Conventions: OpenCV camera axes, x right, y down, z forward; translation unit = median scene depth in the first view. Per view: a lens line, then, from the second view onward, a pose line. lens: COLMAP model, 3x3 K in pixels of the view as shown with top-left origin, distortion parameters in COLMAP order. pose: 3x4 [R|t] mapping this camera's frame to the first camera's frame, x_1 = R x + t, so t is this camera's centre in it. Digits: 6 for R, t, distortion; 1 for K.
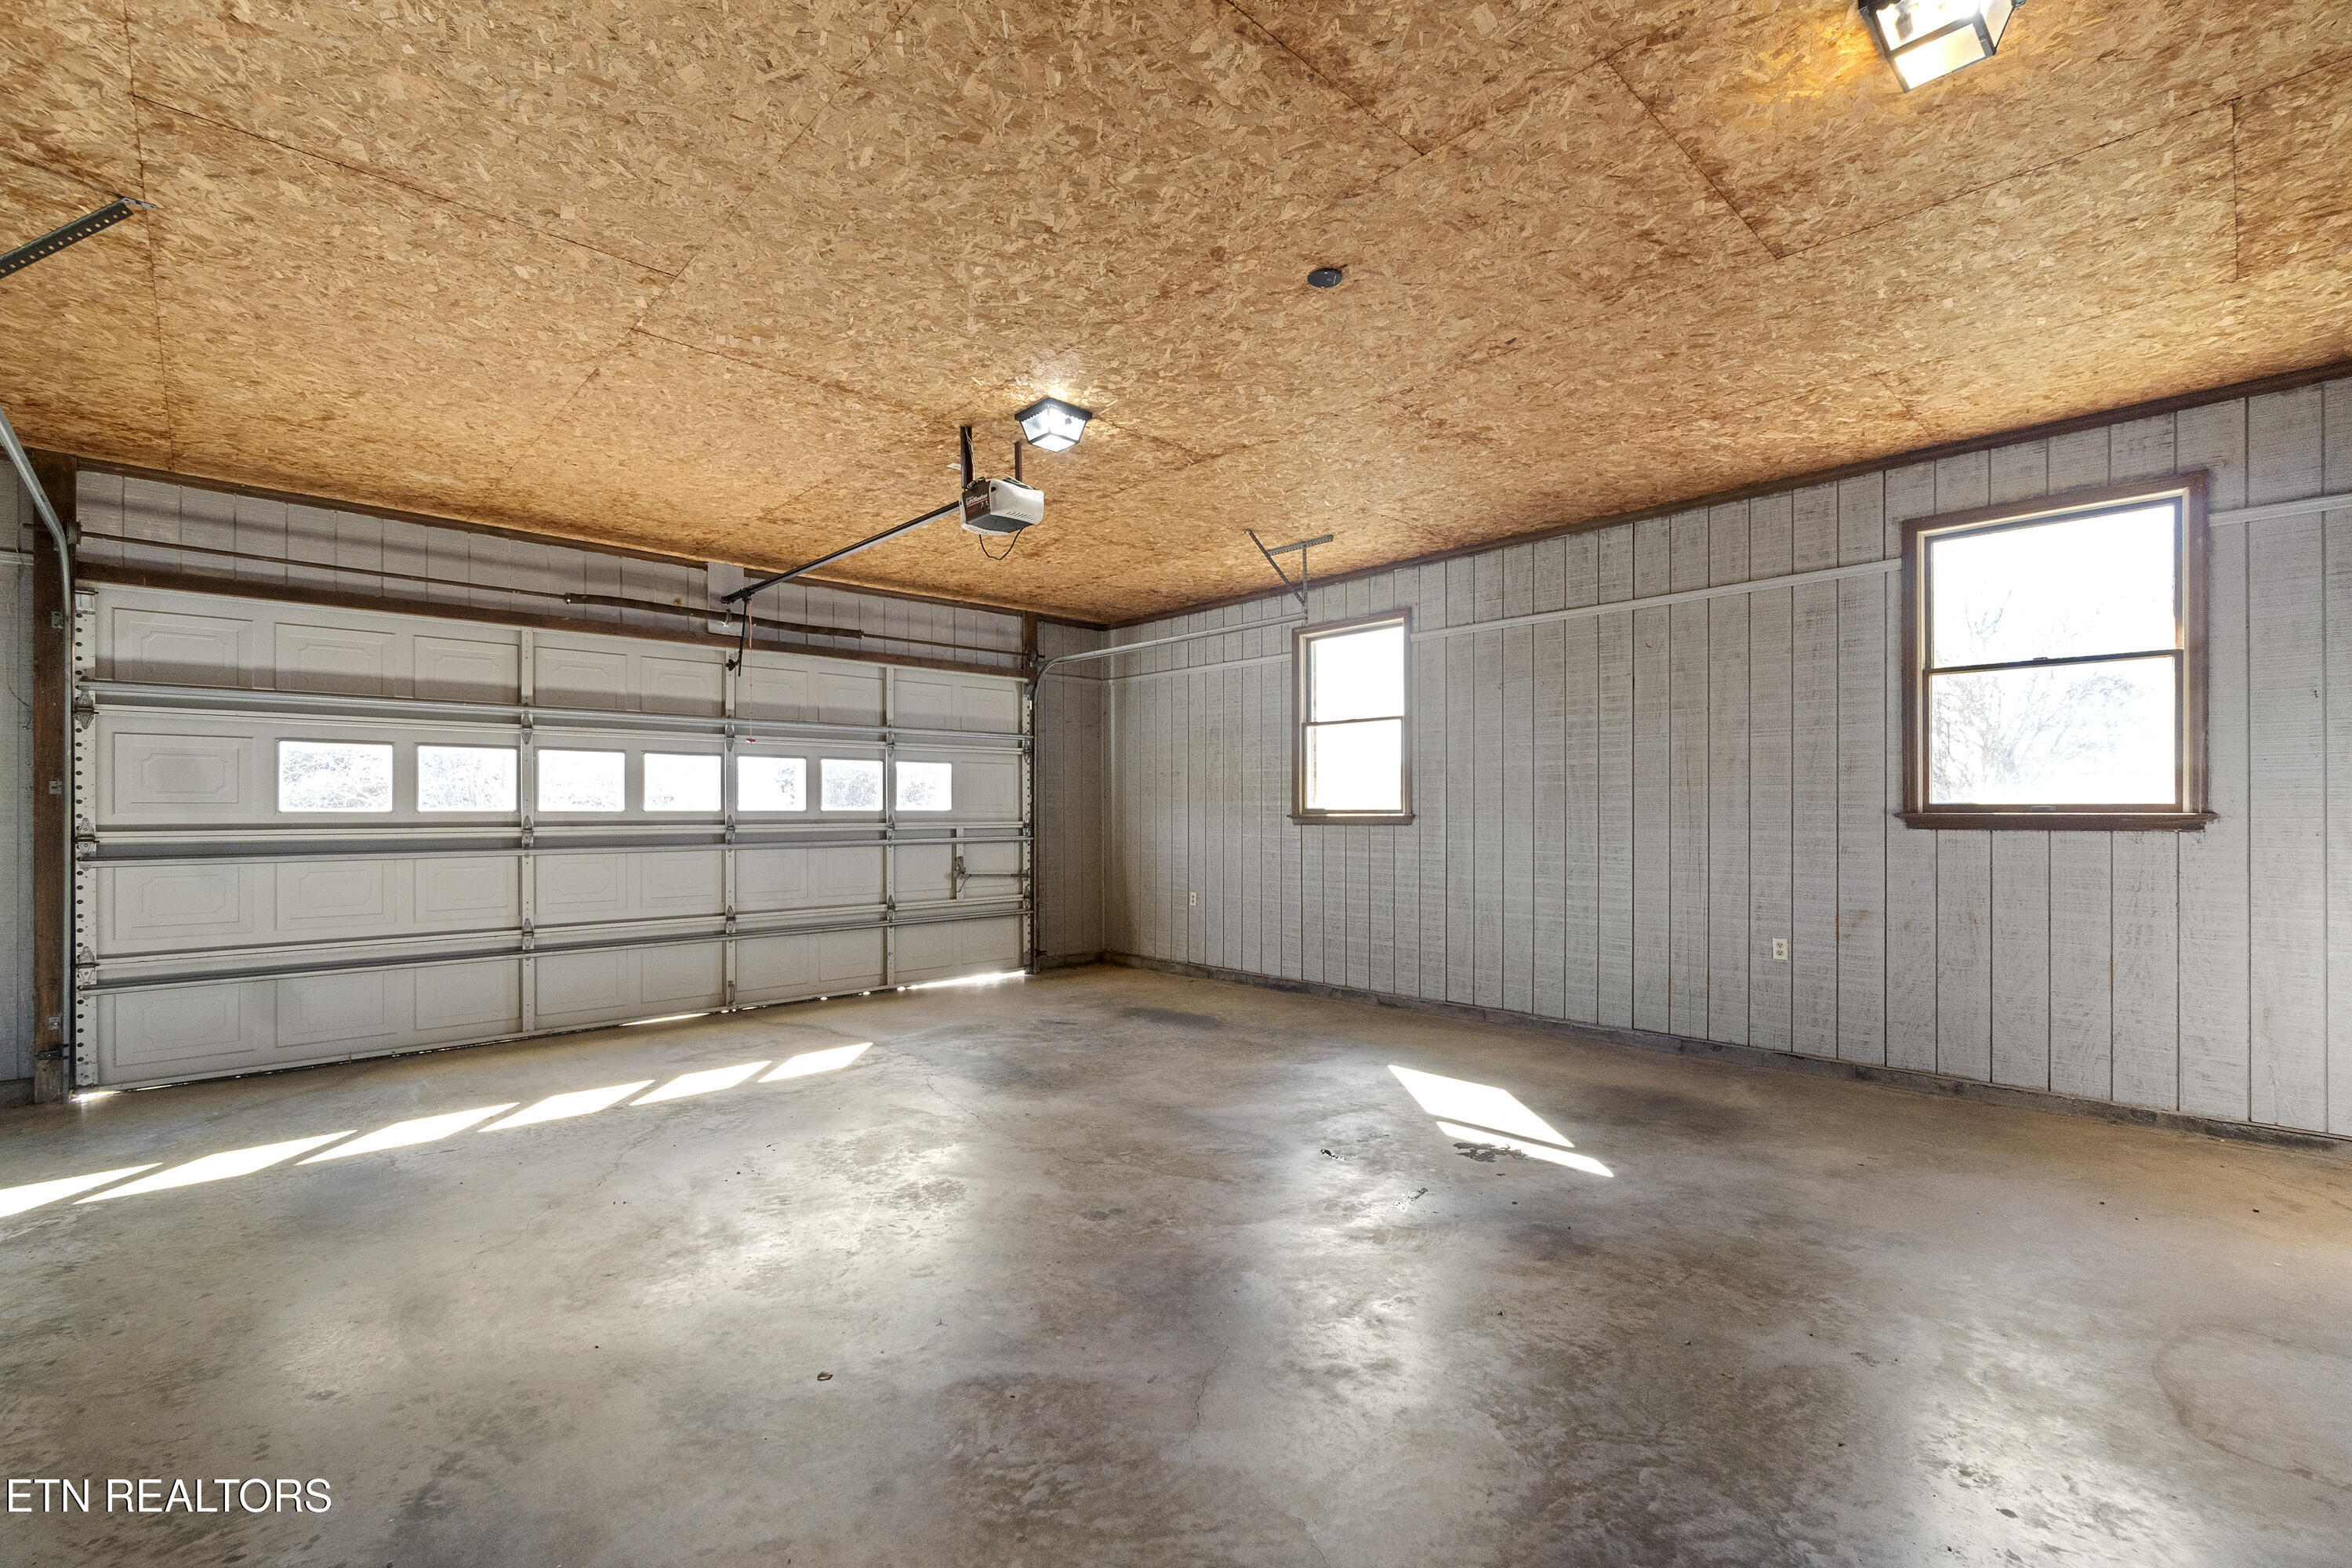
lens RADIAL K [[1035.1, 0, 1173.3], [0, 1035.1, 761.0], [0, 0, 1]] dist [-0.001056, 0.000305]
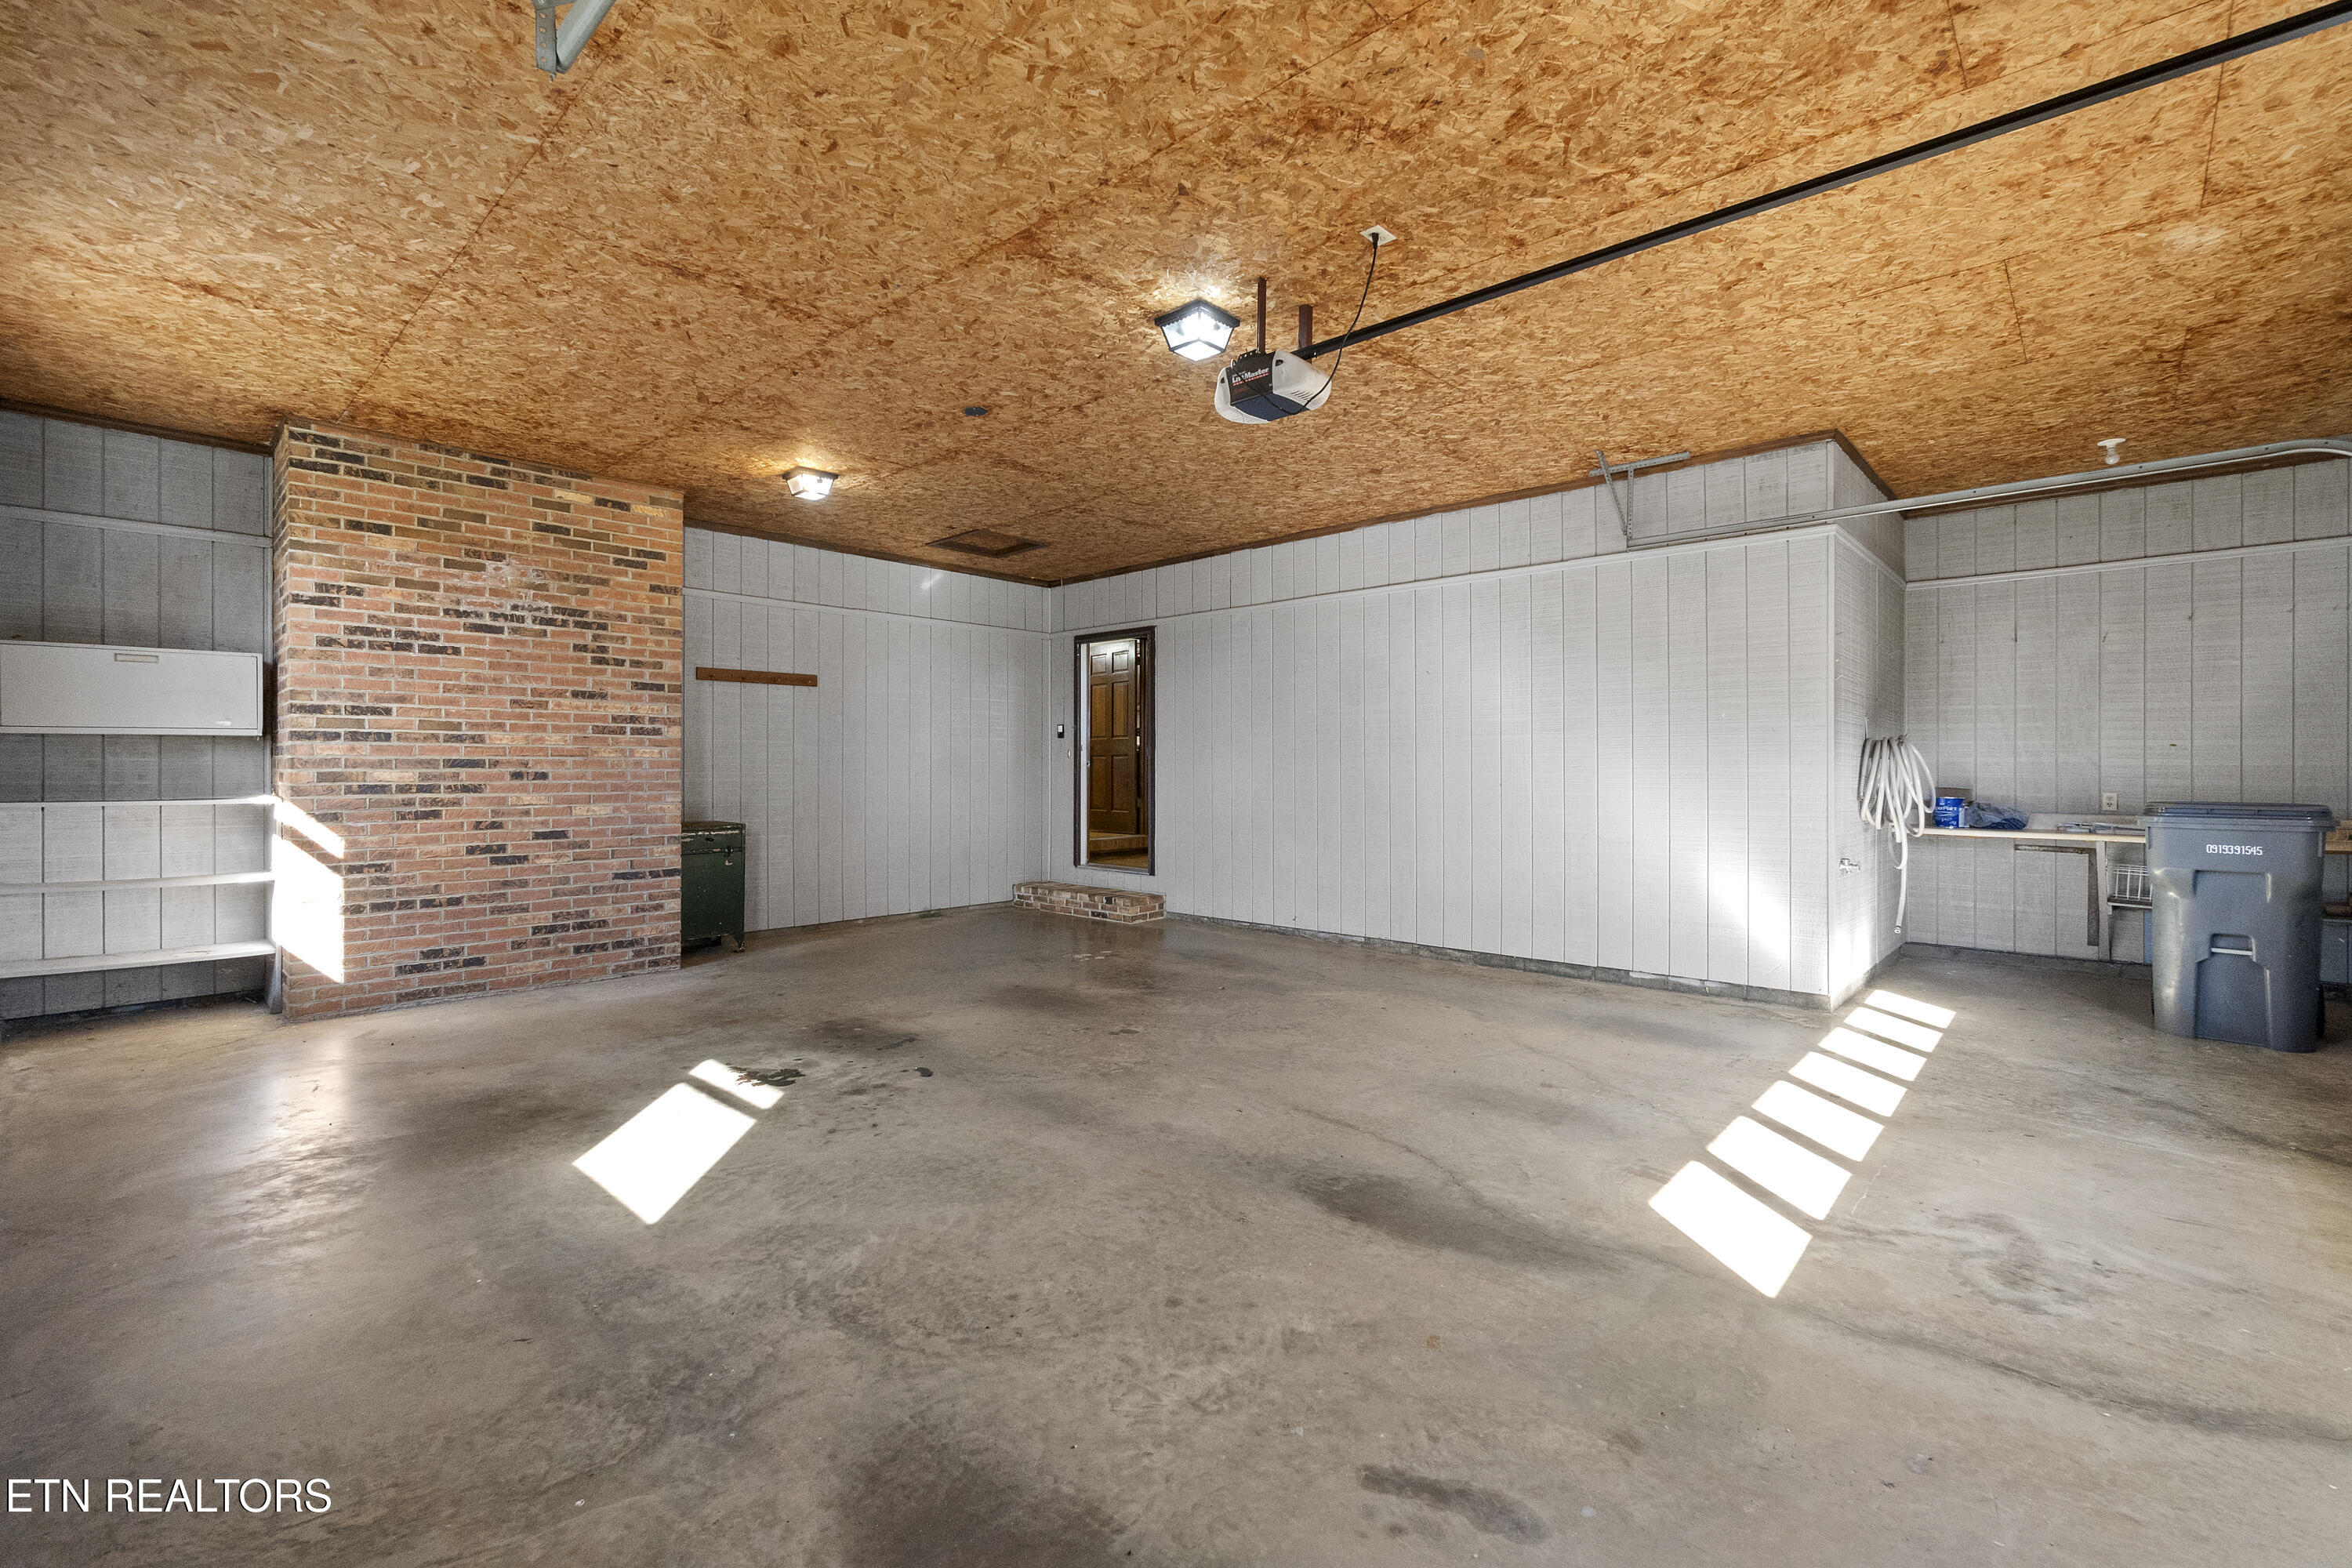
lens RADIAL K [[1035.1, 0, 1173.3], [0, 1035.1, 761.0], [0, 0, 1]] dist [-0.001056, 0.000305]
pose [[-0.997786, 0.002033, -0.066477, -0.032628], [0.005881, 0.998314, -0.057738, 0.108413], [0.066248, -0.058001, -0.996116, 1.925320]]
